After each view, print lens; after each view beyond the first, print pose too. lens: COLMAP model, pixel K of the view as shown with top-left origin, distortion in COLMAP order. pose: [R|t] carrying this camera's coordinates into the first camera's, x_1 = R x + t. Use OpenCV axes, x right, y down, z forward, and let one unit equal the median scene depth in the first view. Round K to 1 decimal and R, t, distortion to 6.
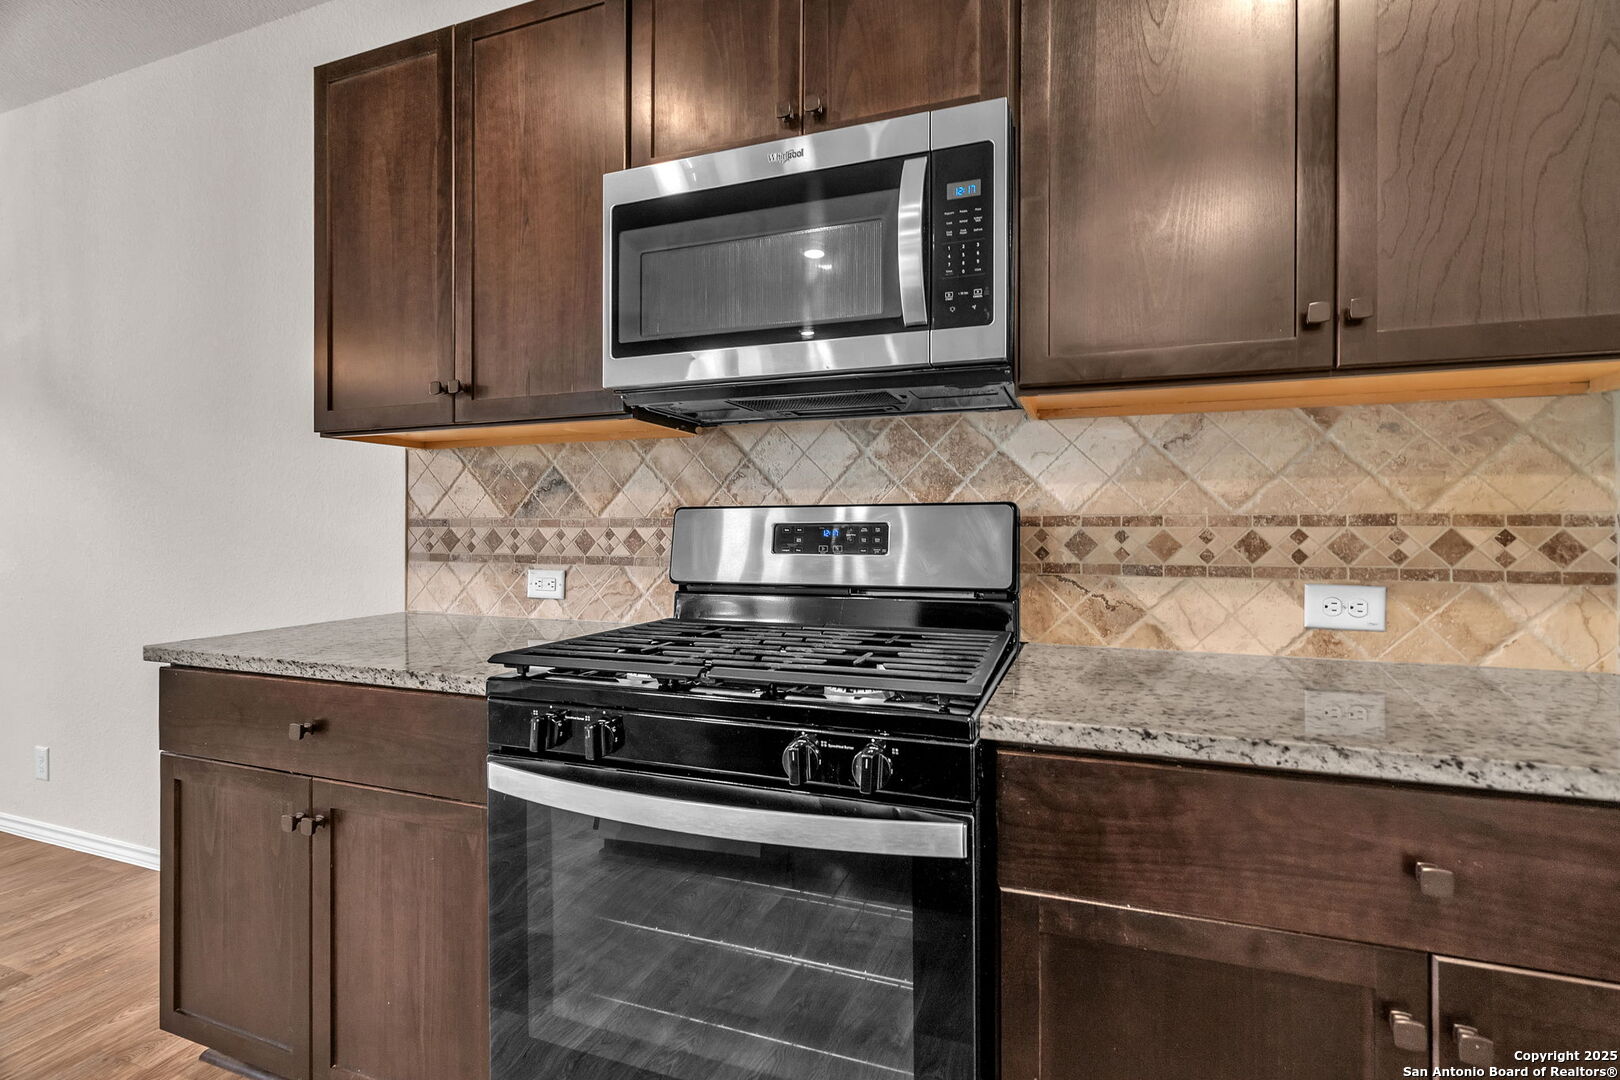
lens RADIAL K [[752.9, 0, 818.3], [0, 752.9, 531.1], [0, 0, 1]] dist [-0.010984, 0.010053]
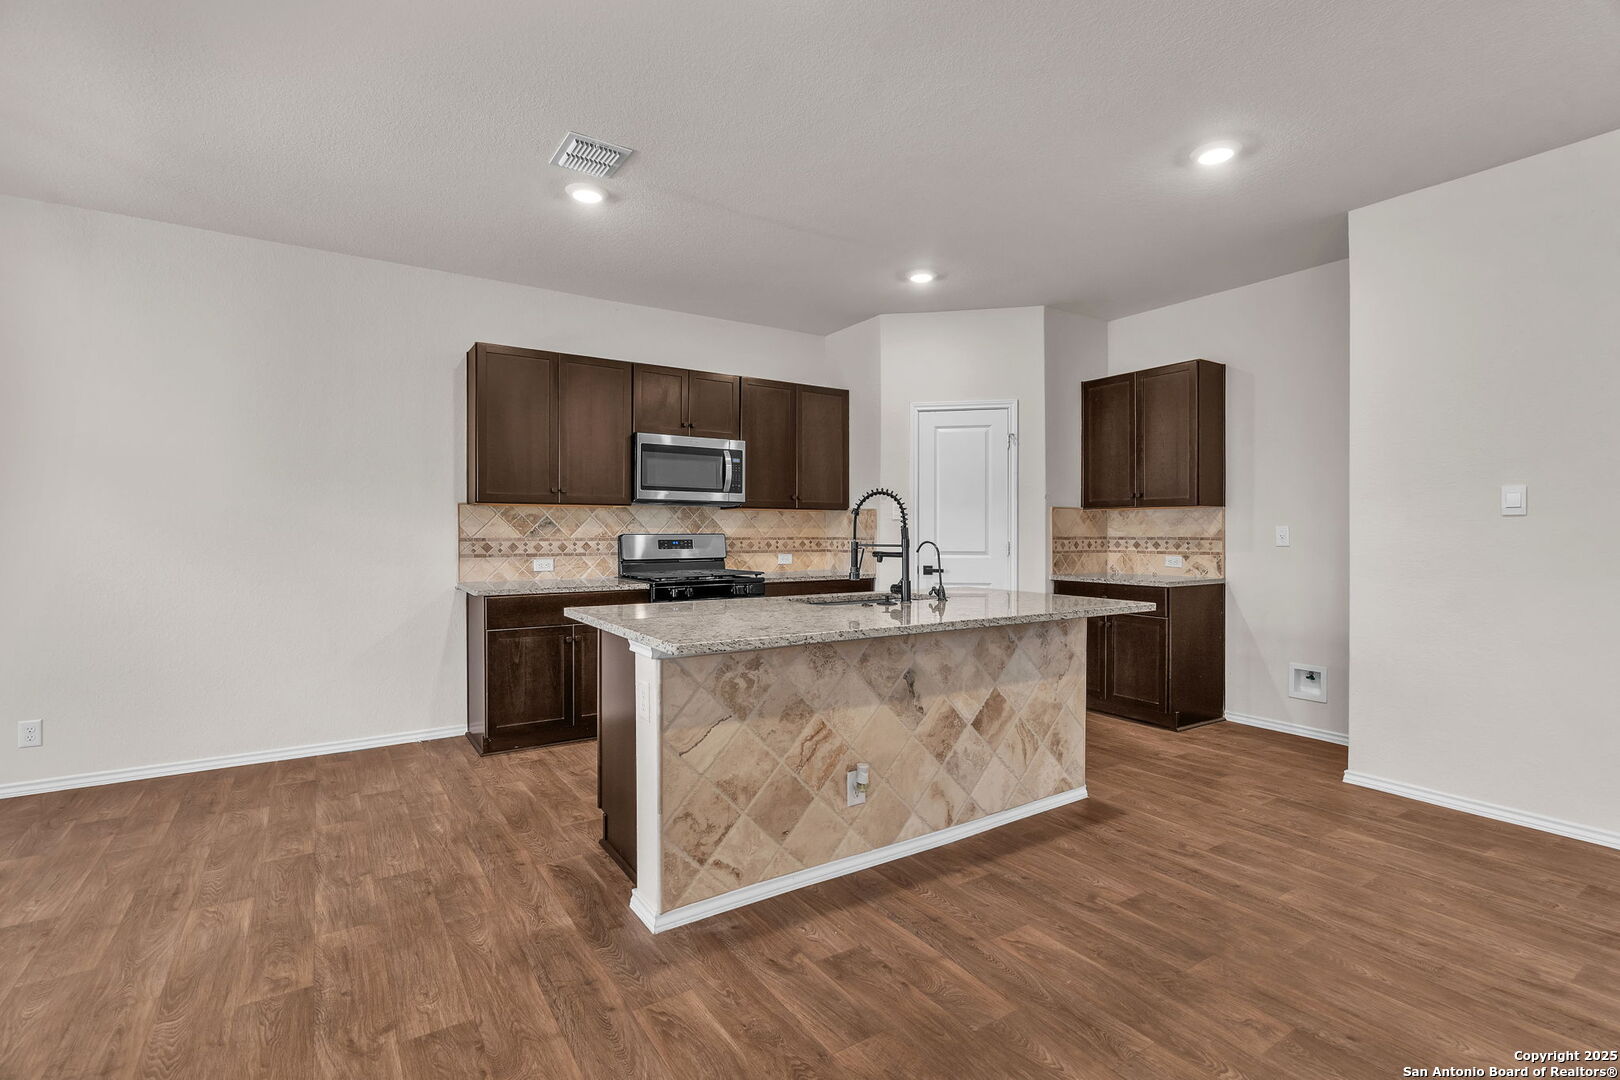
lens RADIAL K [[743.6, 0, 810.3], [0, 743.6, 544.6], [0, 0, 1]] dist [-0.003517, 0.000397]
pose [[0.596606, -0.012015, 0.802445, -2.083802], [0.003716, 0.999919, 0.012209, -0.024644], [-0.802526, -0.004302, 0.596602, -1.303969]]
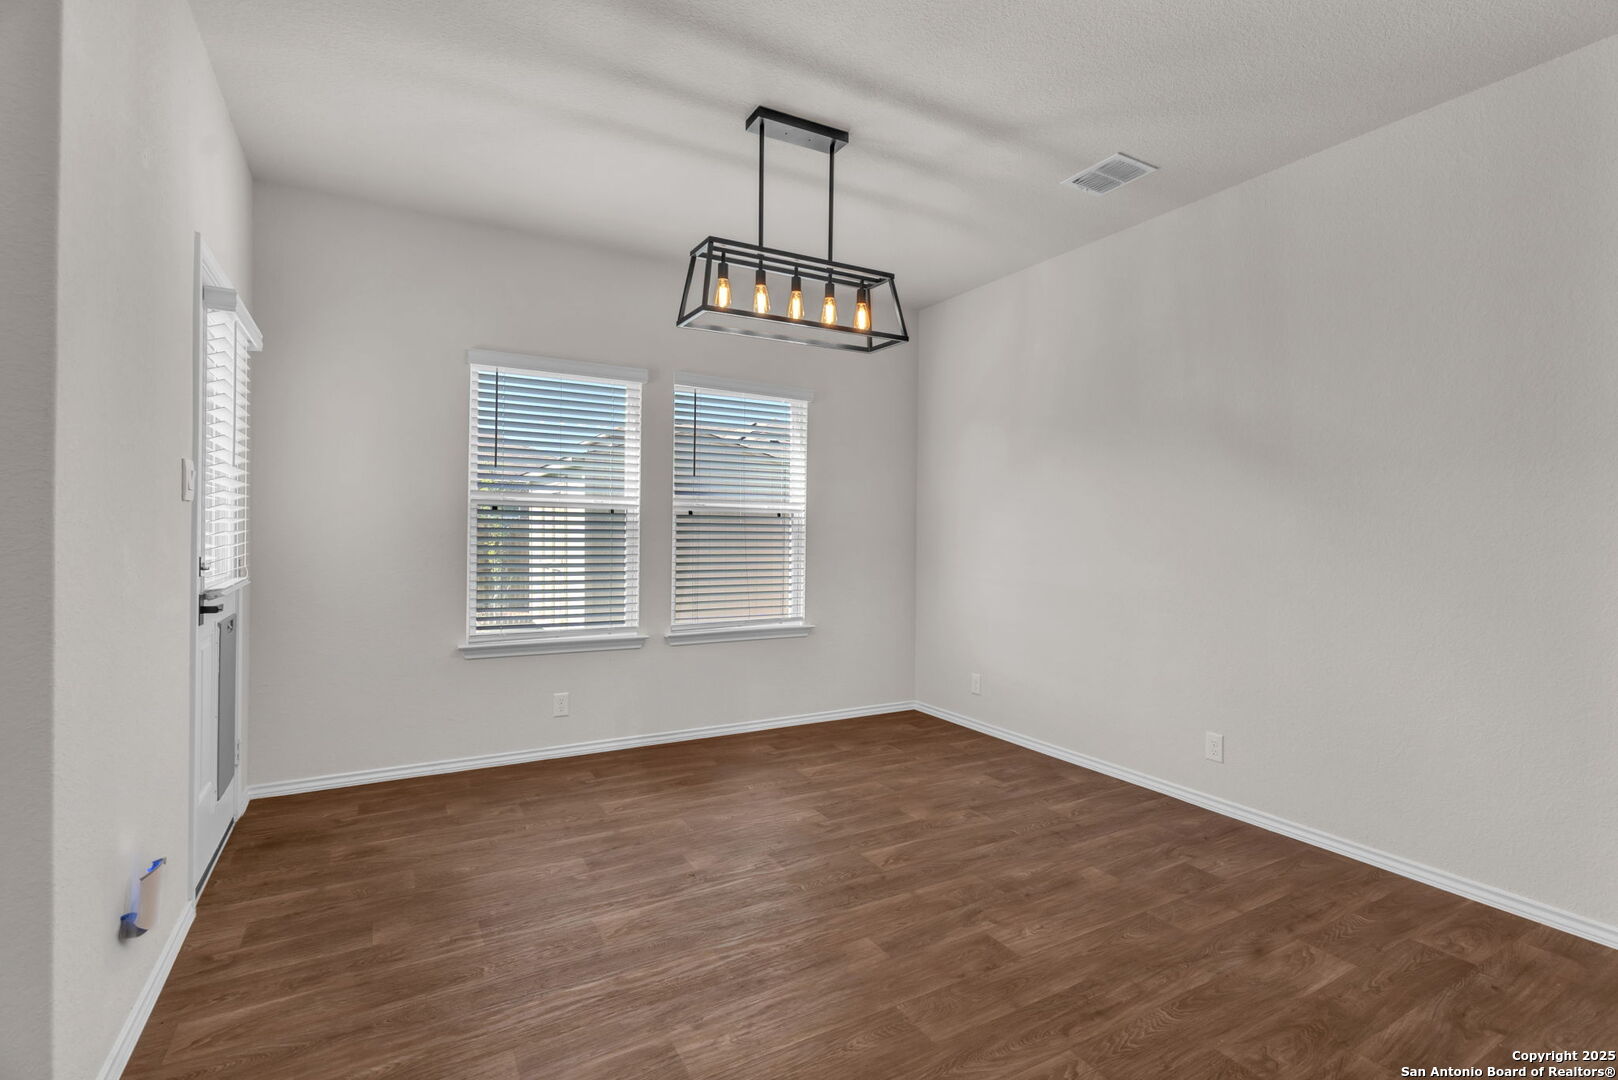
lens RADIAL K [[744.8, 0, 819.9], [0, 744.8, 537.9], [0, 0, 1]] dist [-0.001801, 0.000993]
pose [[0.767348, 0.010278, -0.641148, -1.266834], [-0.014244, 0.999898, -0.001019, -0.021523], [0.641073, 0.009914, 0.767416, -0.535256]]
